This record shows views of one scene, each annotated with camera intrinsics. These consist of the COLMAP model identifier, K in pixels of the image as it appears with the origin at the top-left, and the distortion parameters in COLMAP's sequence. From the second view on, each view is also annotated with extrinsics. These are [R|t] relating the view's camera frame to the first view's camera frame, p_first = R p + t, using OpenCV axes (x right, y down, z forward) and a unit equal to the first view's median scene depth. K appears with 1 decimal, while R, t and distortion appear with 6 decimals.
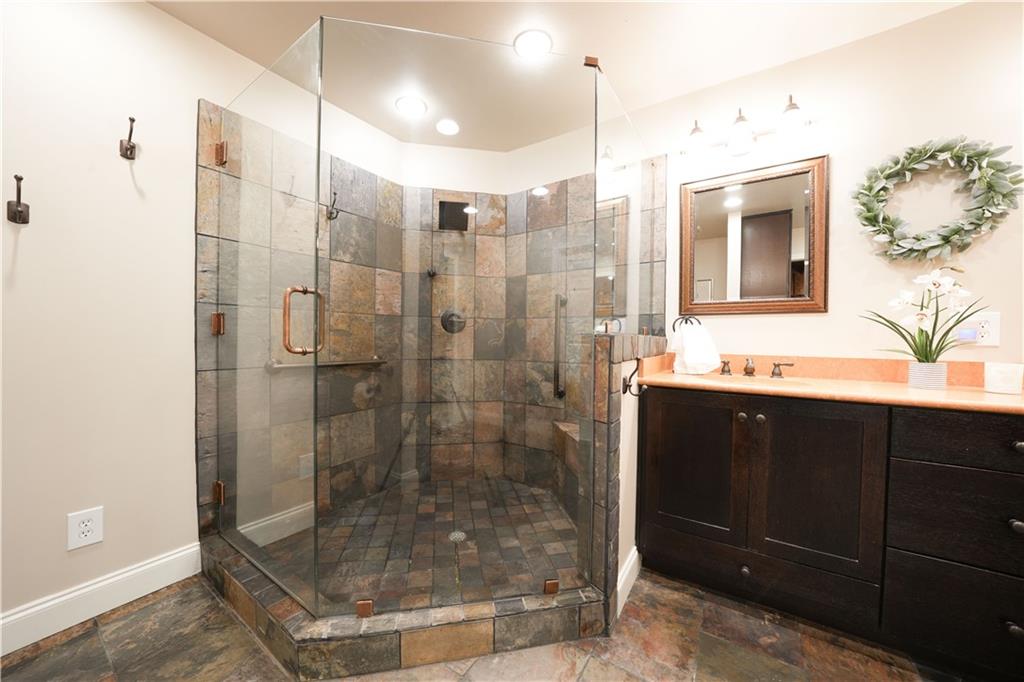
lens RADIAL K [[354.1, 0, 513.4], [0, 354.1, 342.7], [0, 0, 1]] dist [-0.027254, 0.003098]
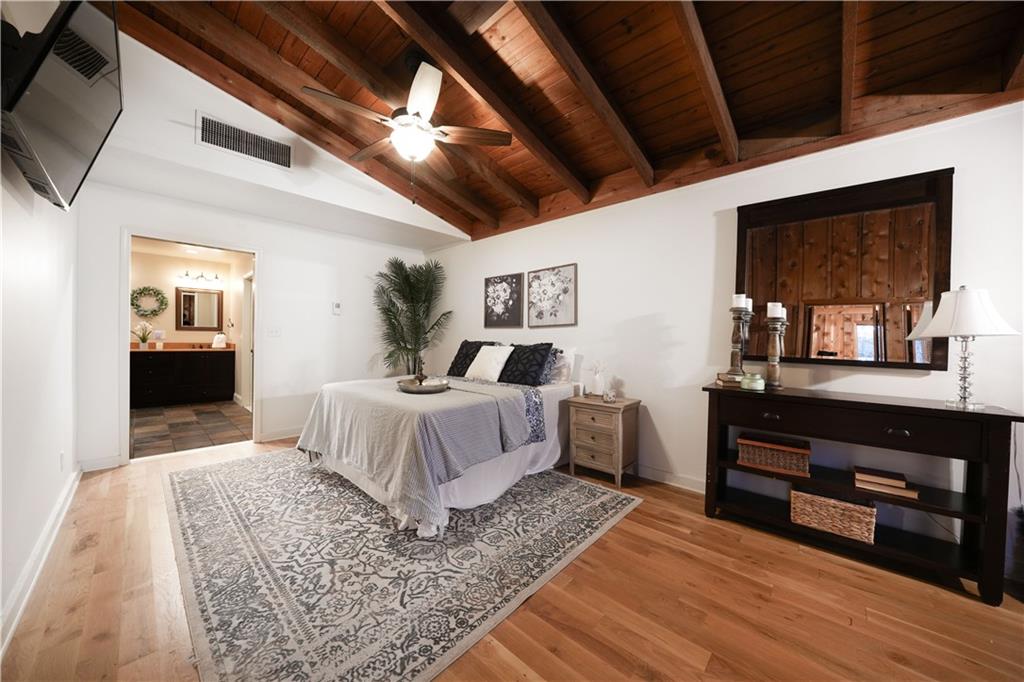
lens RADIAL K [[354.1, 0, 511.0], [0, 354.1, 344.1], [0, 0, 1]] dist [-0.027254, 0.003098]
pose [[0.167797, -0.019341, 0.985632, -1.958829], [-0.011094, 0.999707, 0.021506, -0.060053], [-0.985759, -0.014544, 0.167533, -3.696958]]
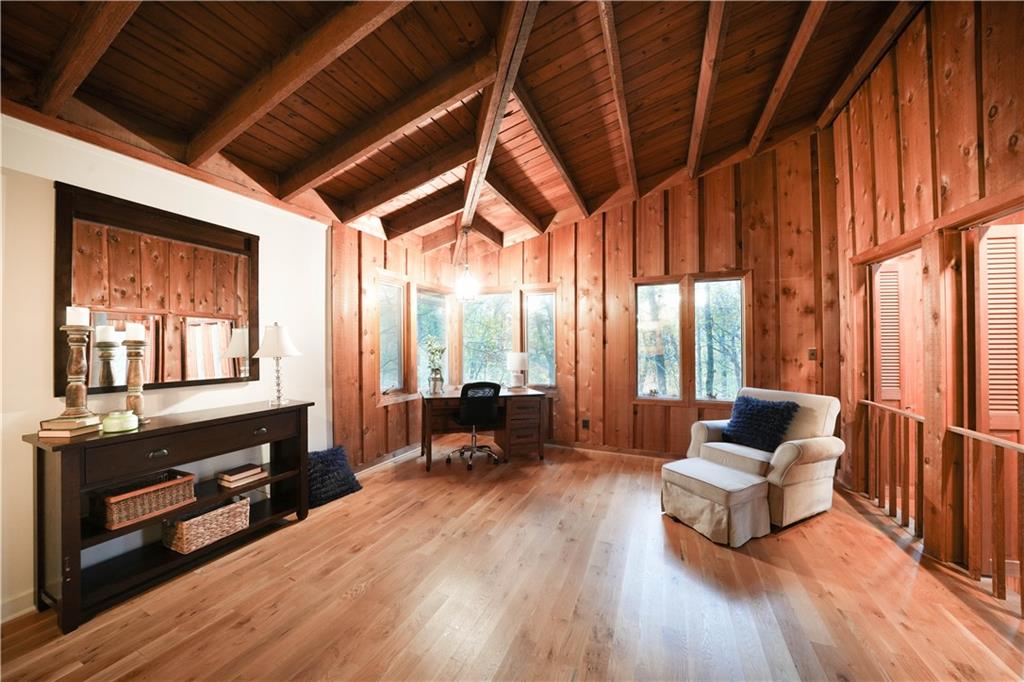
lens RADIAL K [[354.1, 0, 511.5], [0, 354.1, 341.9], [0, 0, 1]] dist [-0.027254, 0.003098]
pose [[-0.985275, -0.009529, -0.170713, -1.444704], [-0.009246, 0.999954, -0.002451, -0.157705], [0.170728, -0.000837, -0.985318, -3.079761]]
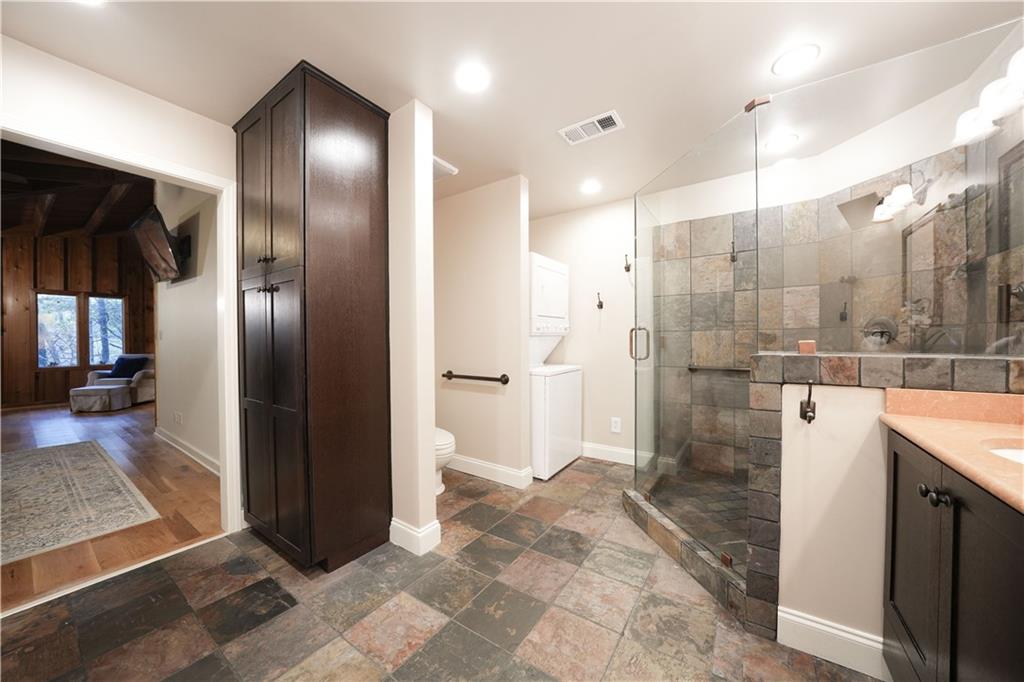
lens RADIAL K [[354.1, 0, 508.8], [0, 354.1, 342.3], [0, 0, 1]] dist [-0.027254, 0.003098]
pose [[-0.021488, -0.001513, -0.999768, 1.171873], [-0.003951, 0.999991, -0.001428, -0.050911], [0.999761, 0.003919, -0.021494, 0.229852]]
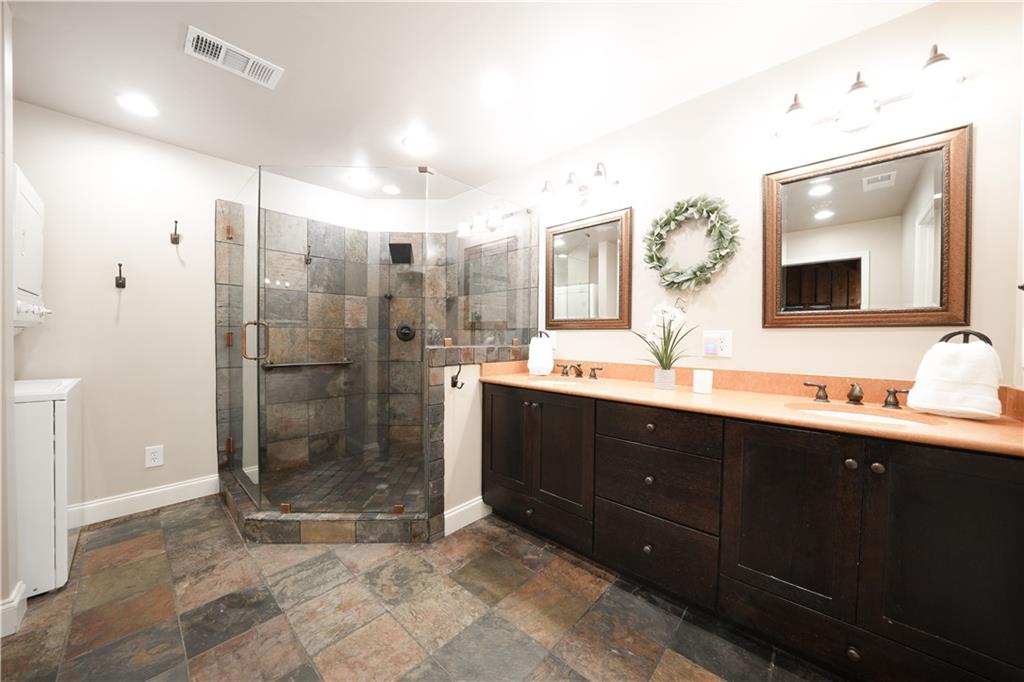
lens RADIAL K [[354.1, 0, 511.8], [0, 354.1, 342.9], [0, 0, 1]] dist [-0.027254, 0.003098]
pose [[0.987254, 0.000144, -0.159155, 0.749740], [0.000617, 0.999989, 0.004729, -0.046698], [0.159154, -0.004766, 0.987242, -0.408033]]
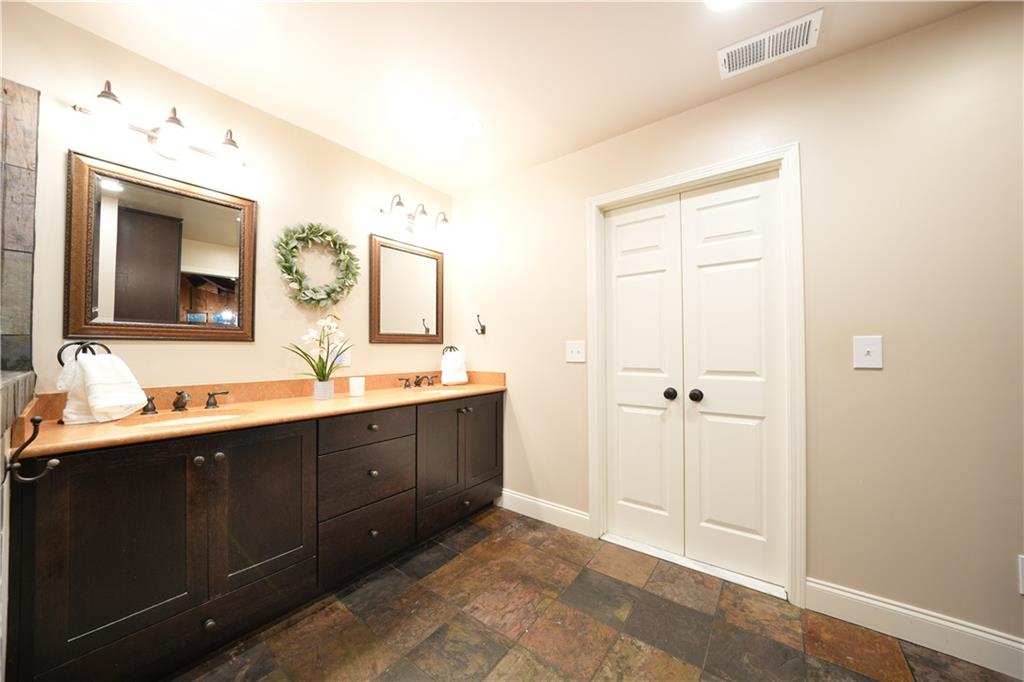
lens RADIAL K [[354.1, 0, 506.9], [0, 354.1, 342.7], [0, 0, 1]] dist [-0.027254, 0.003098]
pose [[0.076025, 0.006404, 0.997085, -0.171875], [0.011191, 0.999911, -0.007276, -0.073527], [-0.997043, 0.011712, 0.075947, 0.113920]]
